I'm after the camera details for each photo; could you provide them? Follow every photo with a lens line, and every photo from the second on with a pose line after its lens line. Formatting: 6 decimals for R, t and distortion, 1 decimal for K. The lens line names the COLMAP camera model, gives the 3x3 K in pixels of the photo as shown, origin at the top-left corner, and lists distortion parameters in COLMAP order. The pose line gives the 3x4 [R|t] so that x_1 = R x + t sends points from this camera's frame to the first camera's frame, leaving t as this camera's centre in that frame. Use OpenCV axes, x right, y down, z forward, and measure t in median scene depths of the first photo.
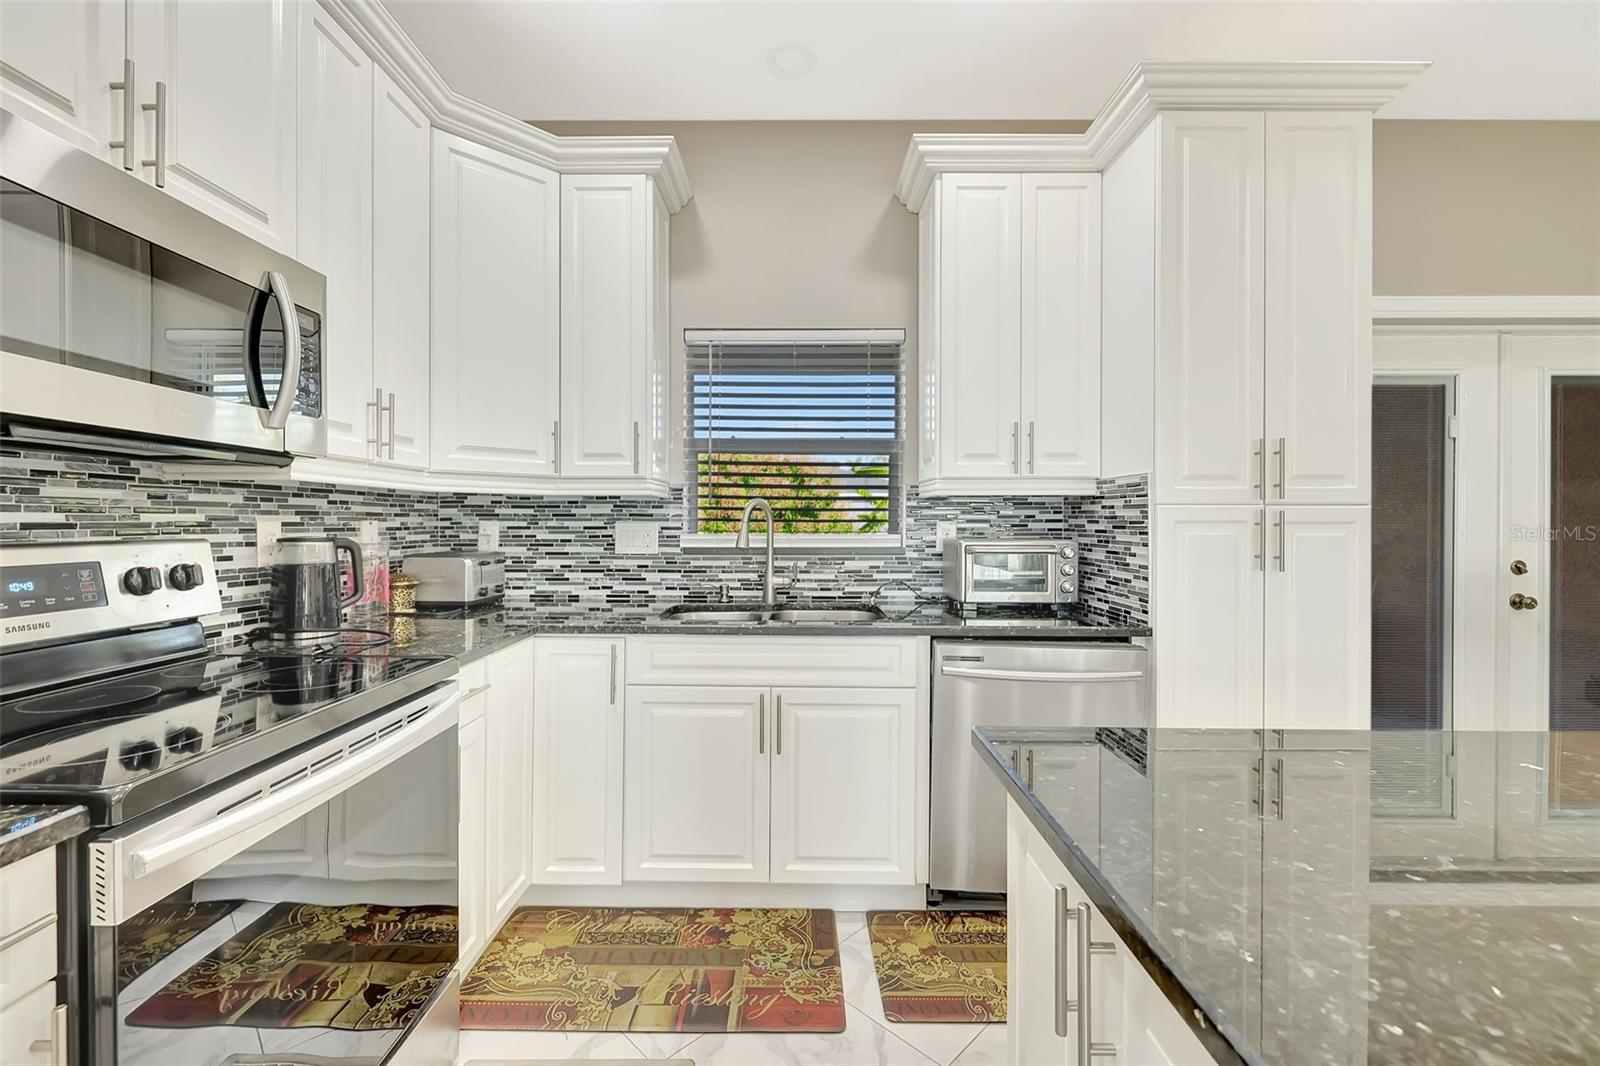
lens RADIAL K [[668.7, 0, 793.6], [0, 668.7, 525.1], [0, 0, 1]] dist [-0.002724, -0.000199]
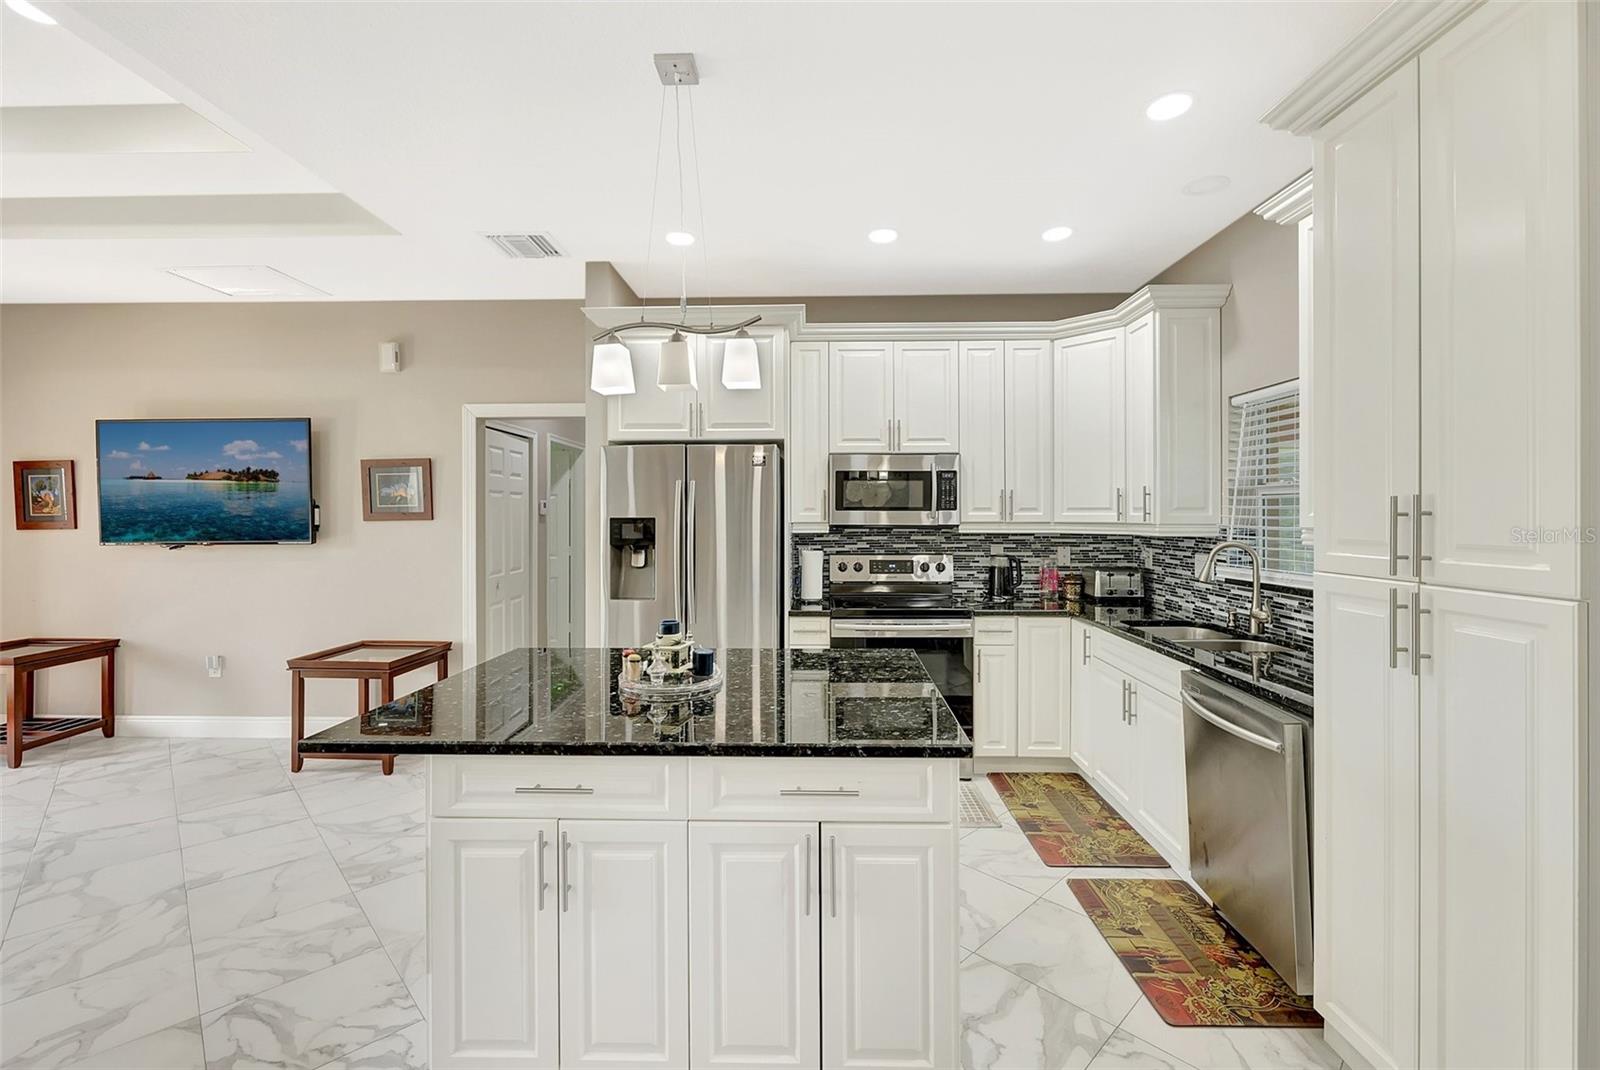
lens RADIAL K [[679.4, 0, 794.0], [0, 679.4, 520.5], [0, 0, 1]] dist [-0.000042, 0.000081]
pose [[-0.020315, 0.006492, -0.999773, 1.508237], [-0.003902, 0.999971, 0.006572, -0.104672], [0.999786, 0.004035, -0.020289, 0.326303]]
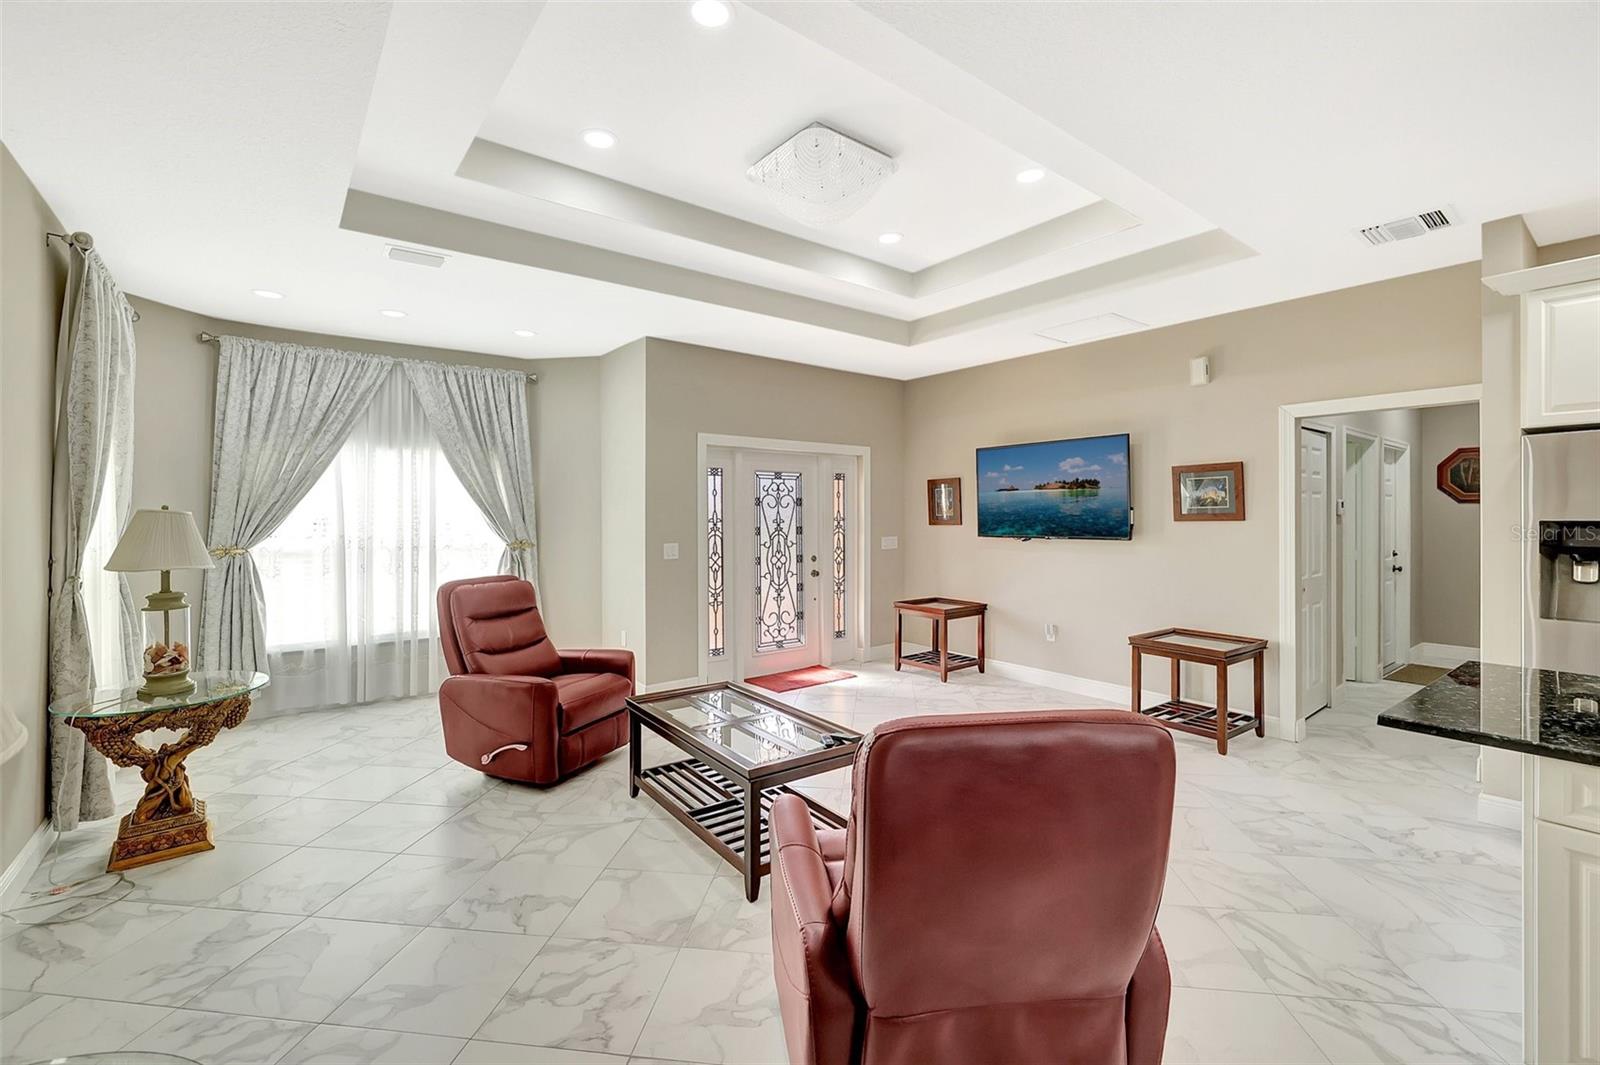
lens RADIAL K [[672.7, 0, 828.9], [0, 672.7, 521.2], [0, 0, 1]] dist [-0.000820, -0.000310]
pose [[-0.782263, 0.006081, -0.622919, 1.849650], [-0.001945, 0.999924, 0.012203, -0.111233], [0.622946, 0.010757, -0.782191, 0.004542]]
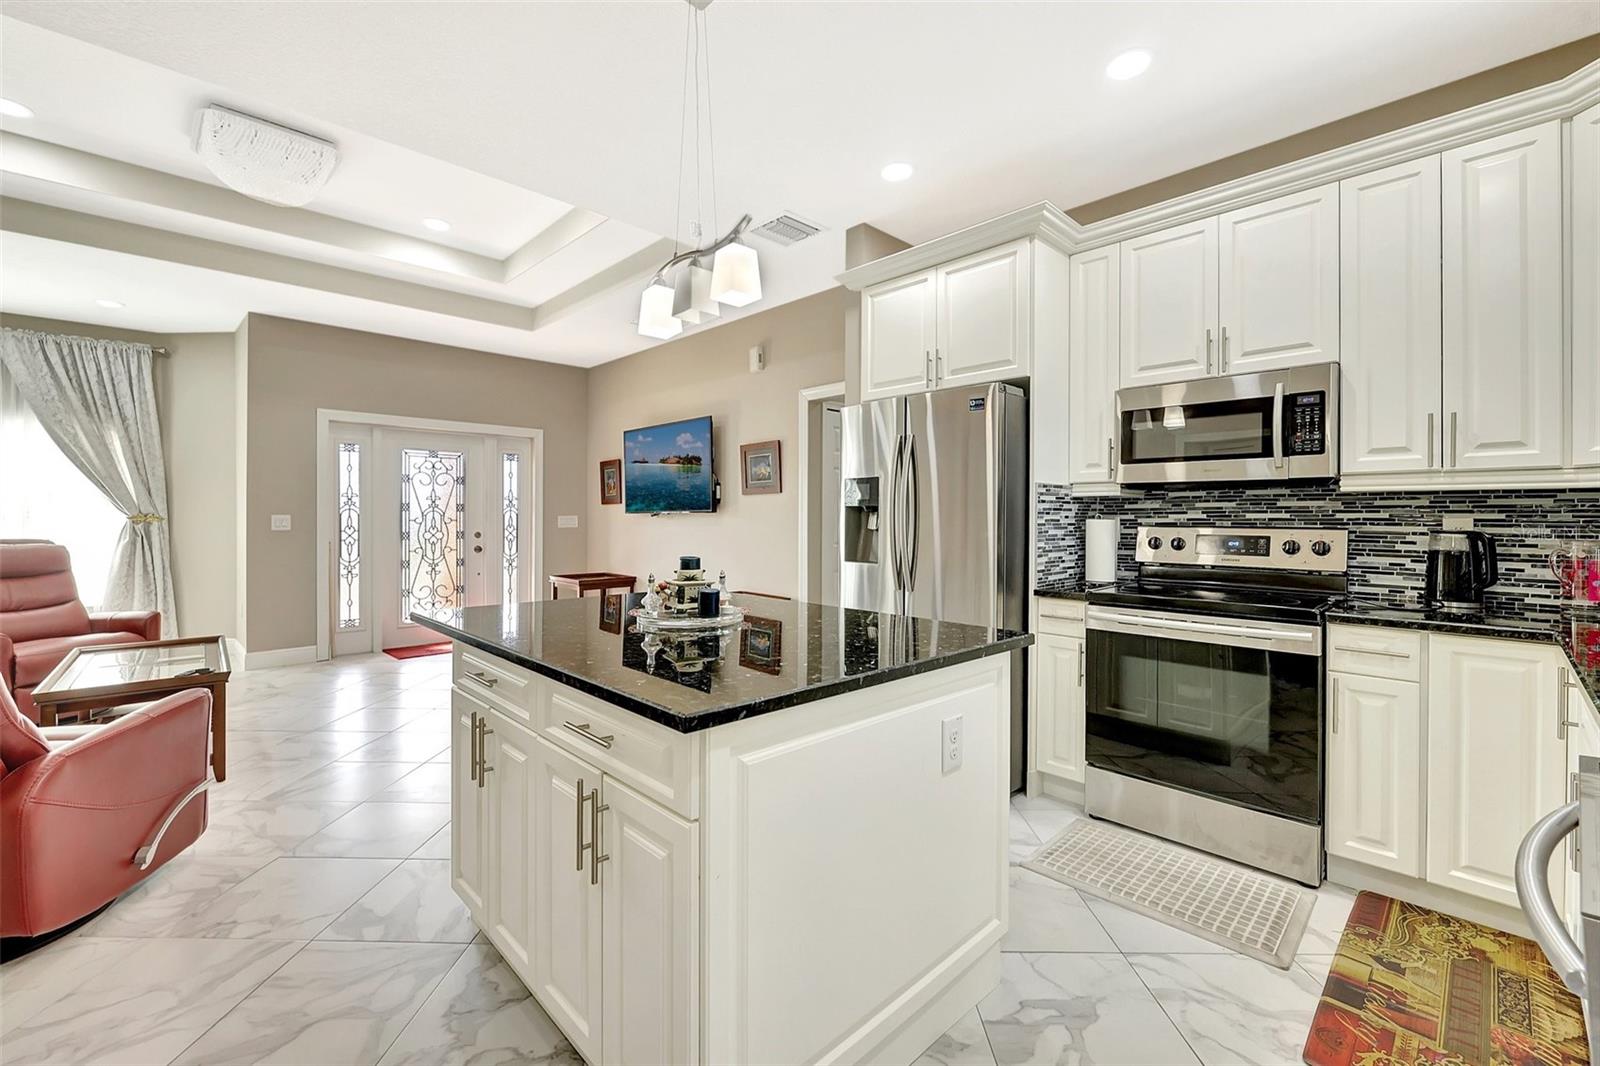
lens RADIAL K [[661.0, 0, 796.3], [0, 661.0, 521.2], [0, 0, 1]] dist [-0.001099, -0.000332]
pose [[-0.712038, 0.003039, -0.702135, 1.029094], [-0.007235, 0.999906, 0.011666, -0.005005], [0.702104, 0.013386, -0.711949, 0.961529]]
